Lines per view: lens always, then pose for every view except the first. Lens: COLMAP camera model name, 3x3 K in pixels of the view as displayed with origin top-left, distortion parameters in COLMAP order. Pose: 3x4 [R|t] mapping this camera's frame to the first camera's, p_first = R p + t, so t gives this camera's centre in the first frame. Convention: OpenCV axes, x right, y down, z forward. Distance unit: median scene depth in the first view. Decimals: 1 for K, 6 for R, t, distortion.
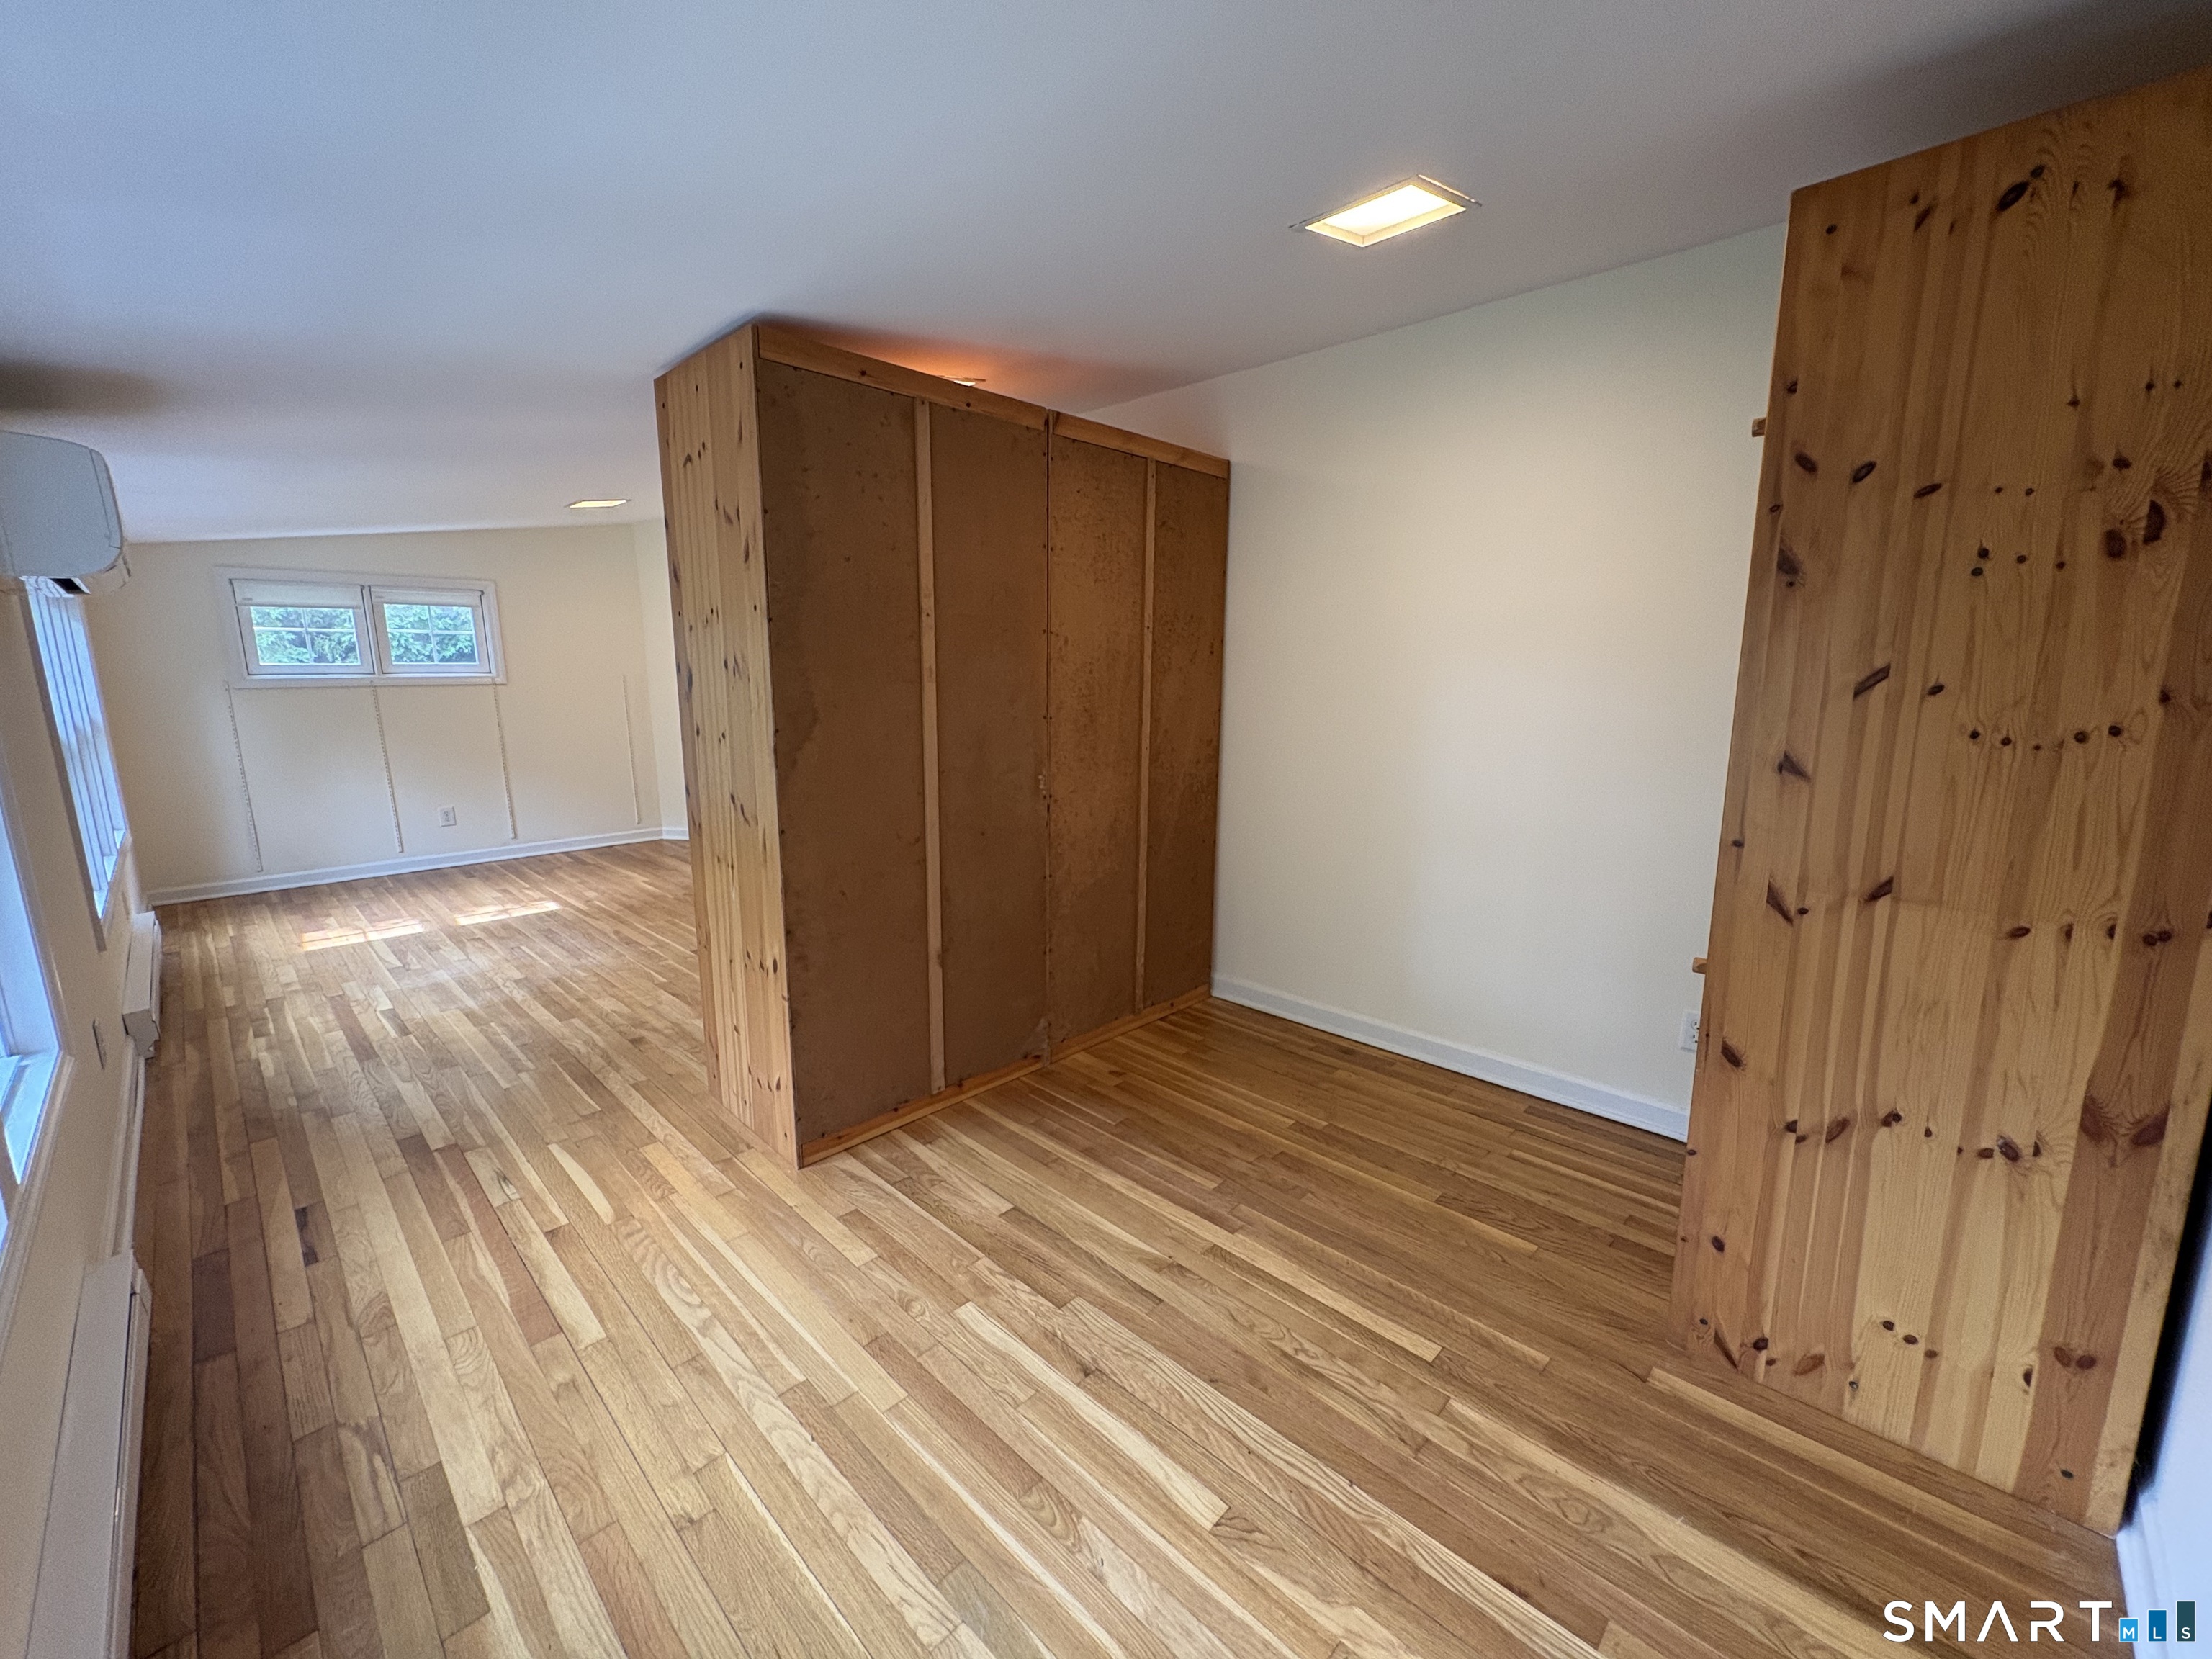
lens RADIAL K [[882.0, 0, 1105.4], [0, 882.0, 820.5], [0, 0, 1]] dist [0.000055, 0.000580]
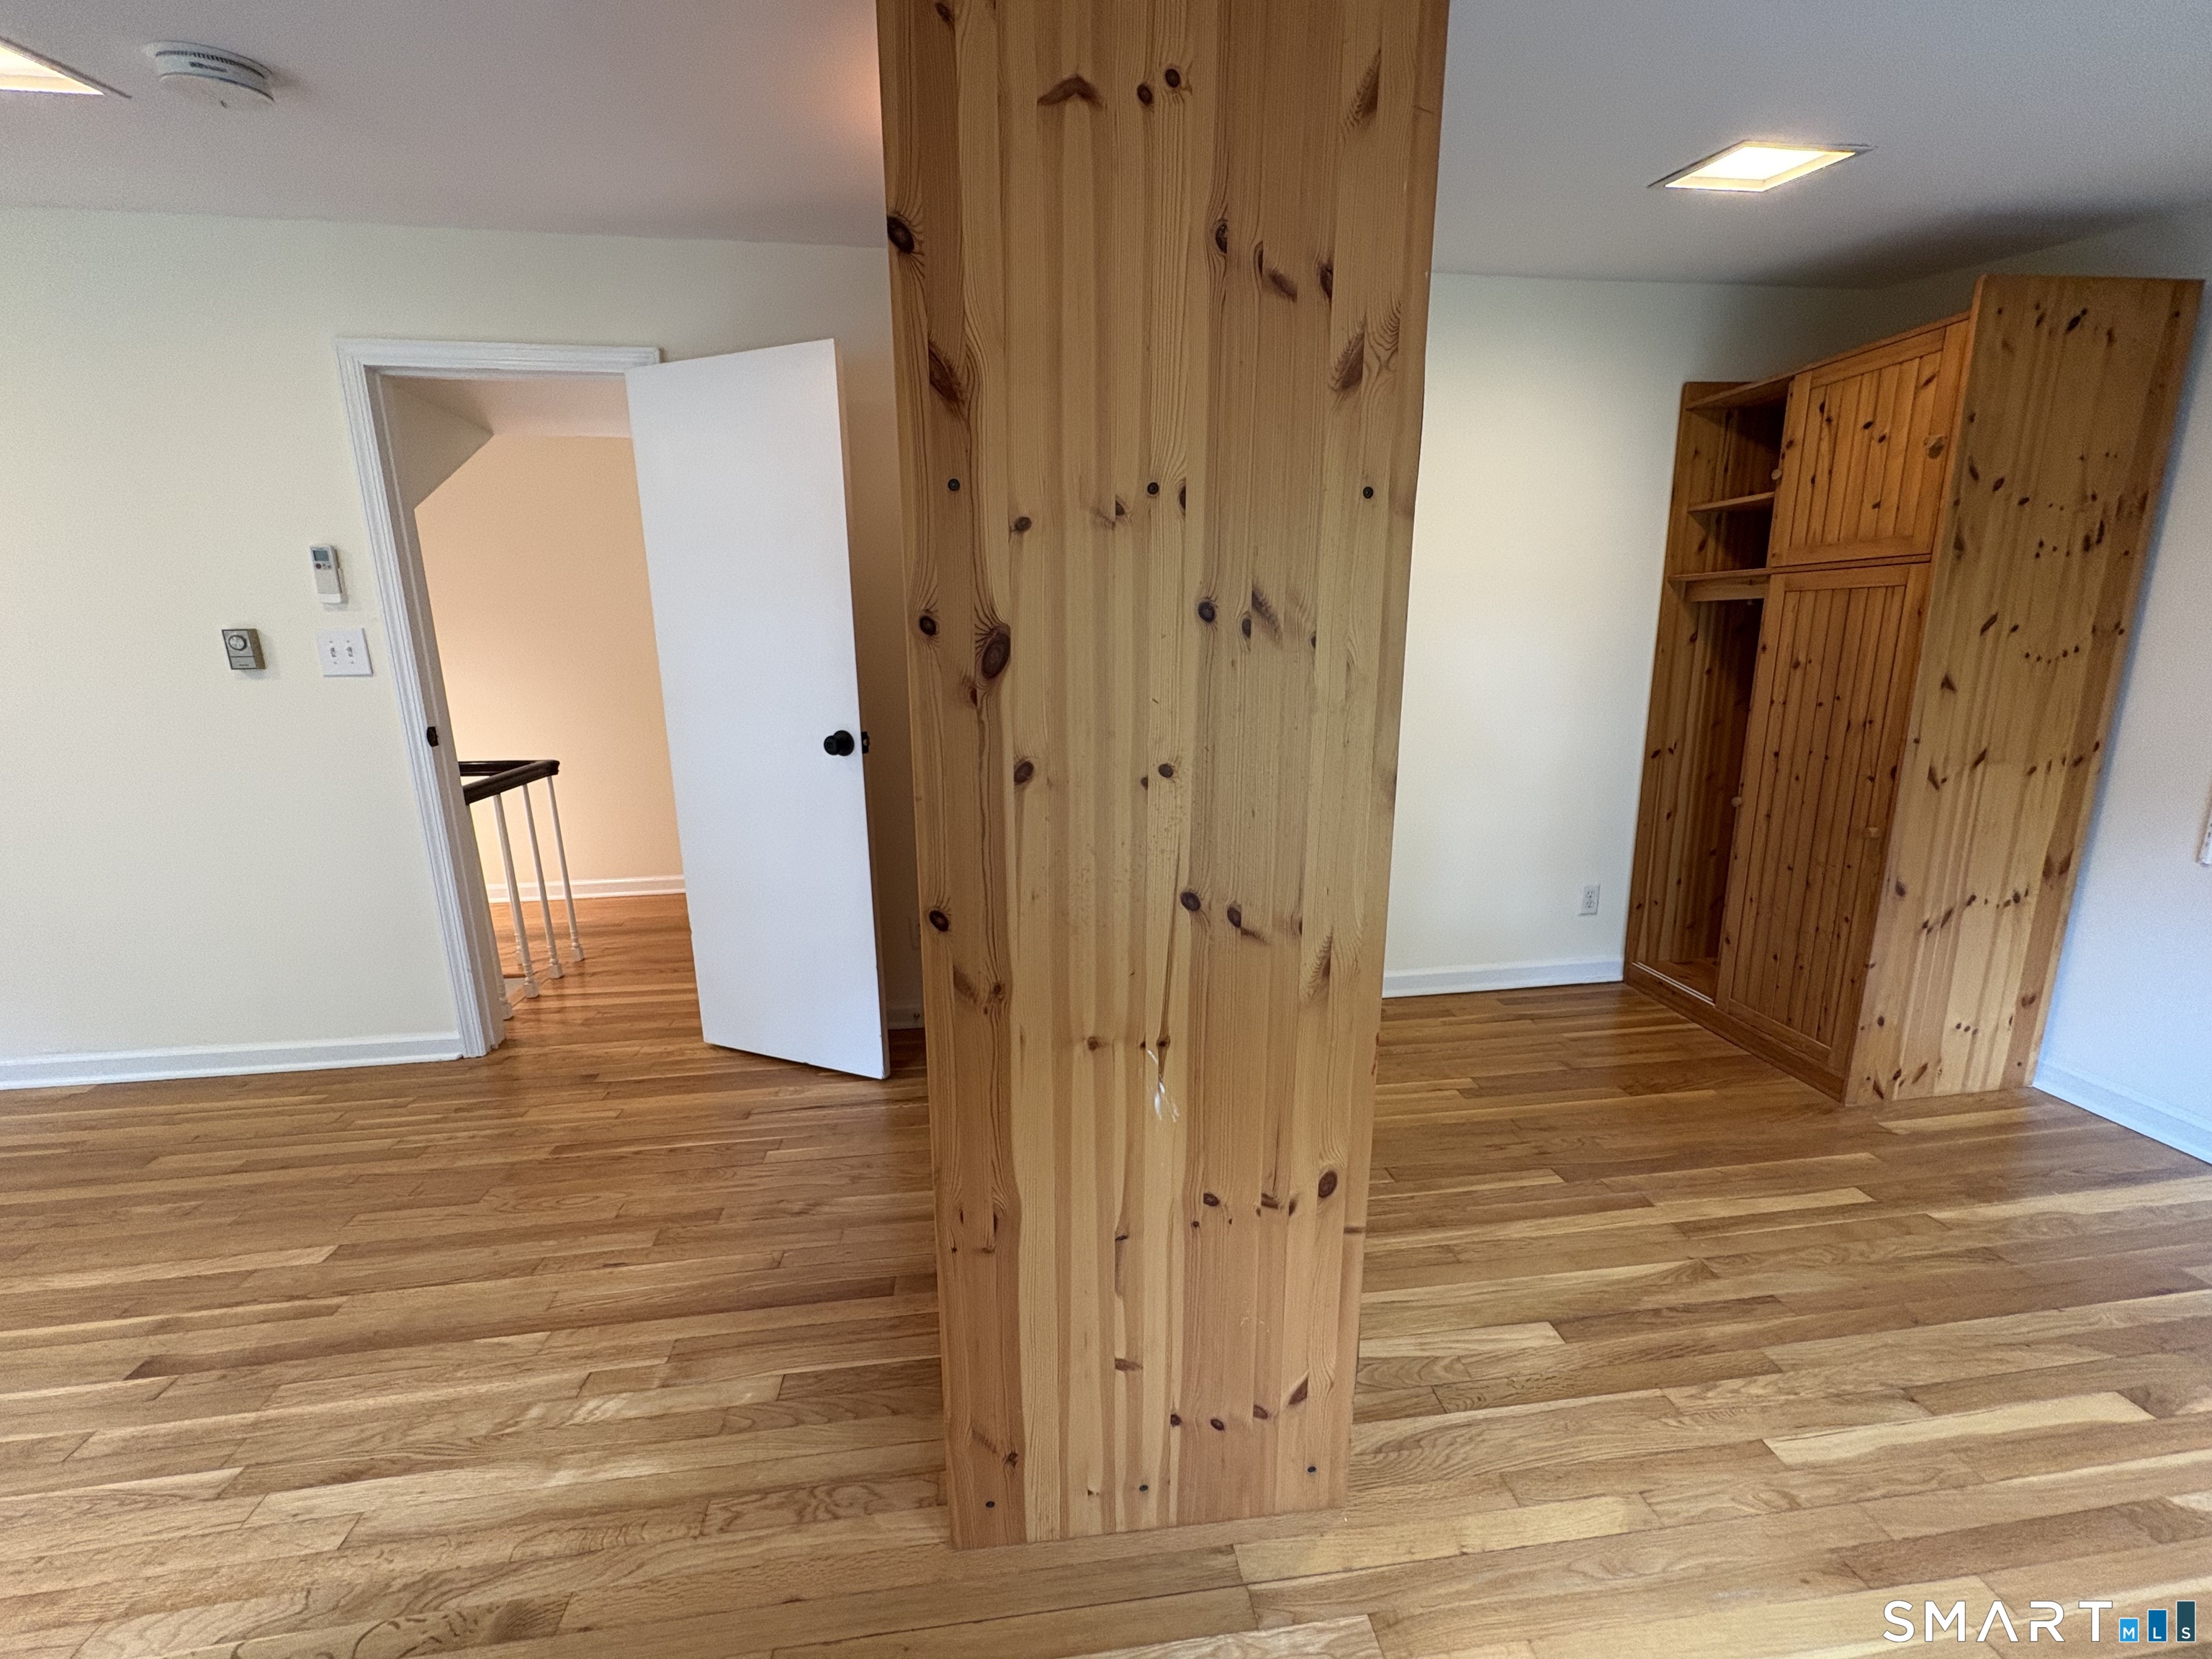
lens RADIAL K [[882.0, 0, 1110.1], [0, 882.0, 821.4], [0, 0, 1]] dist [0.000055, 0.000580]
pose [[0.625993, -0.172256, 0.760566, -1.231356], [0.145375, 0.983979, 0.103203, -0.186800], [-0.766159, 0.045963, 0.641006, 1.121074]]
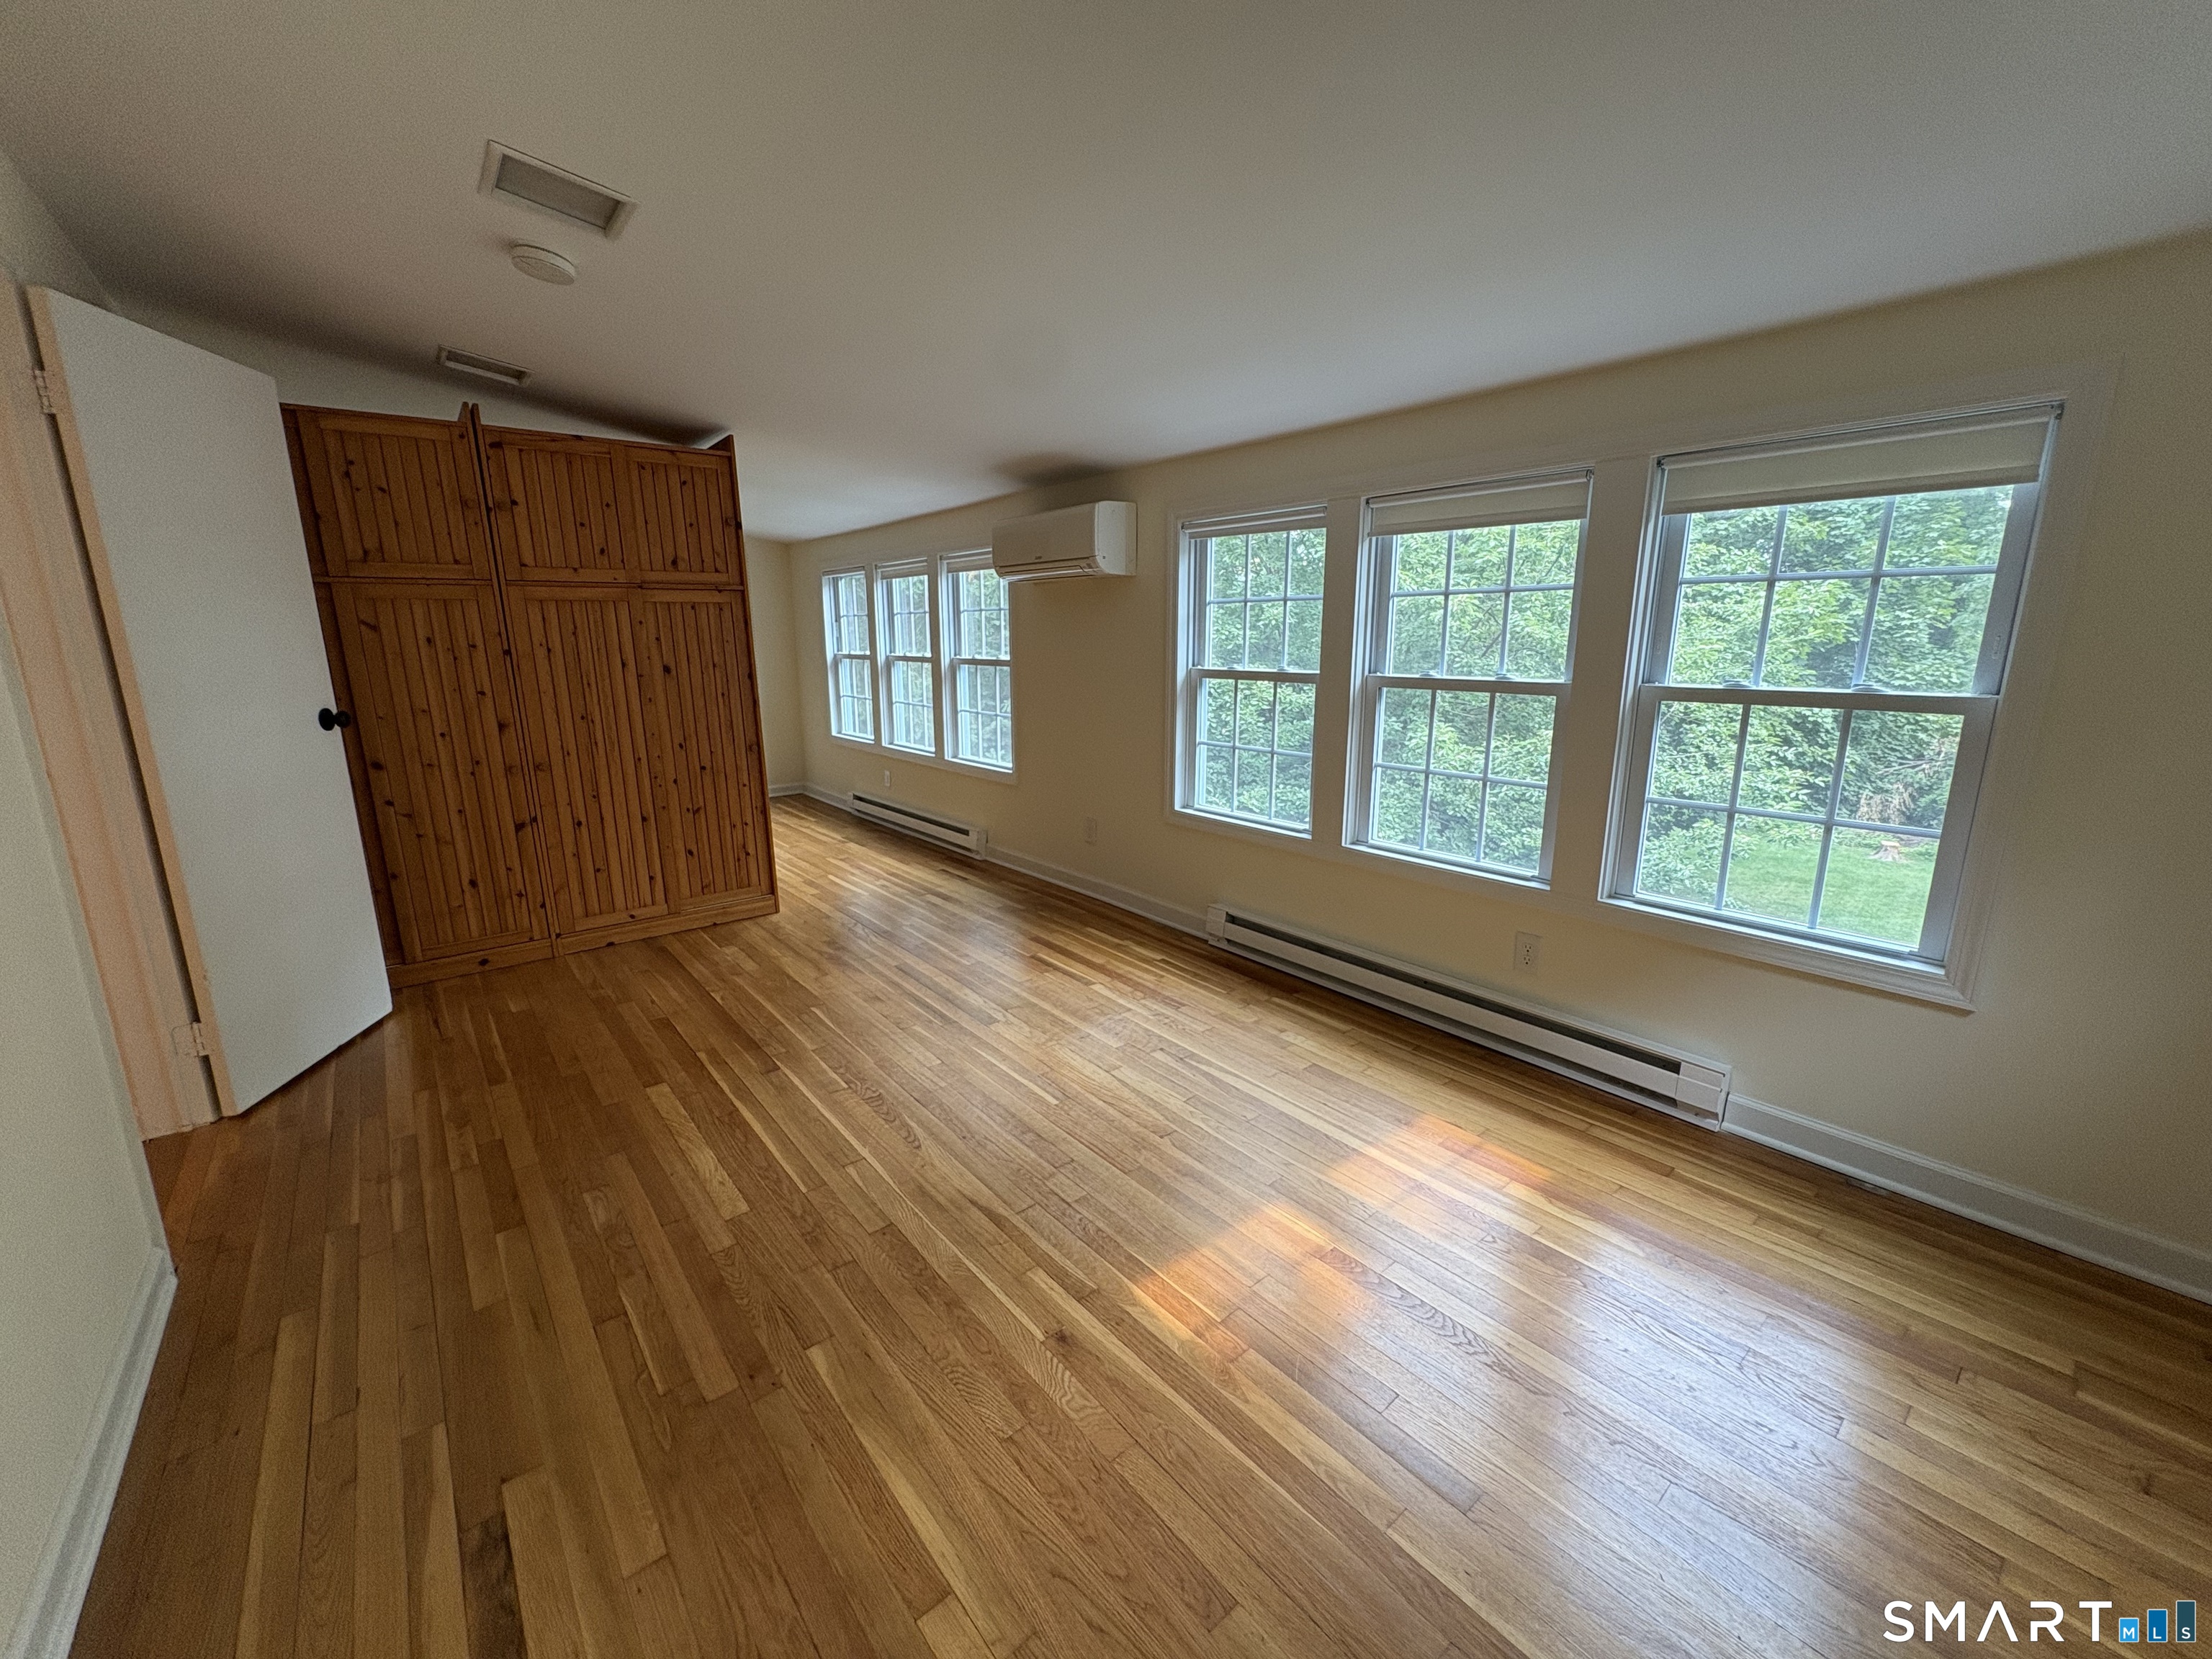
lens RADIAL K [[882.0, 0, 1100.7], [0, 882.0, 830.5], [0, 0, 1]] dist [0.000055, 0.000580]
pose [[-0.992536, -0.027279, 0.118865, -2.105285], [0.020340, 0.923985, 0.381888, -0.684818], [-0.120247, 0.381455, -0.916533, 4.078626]]
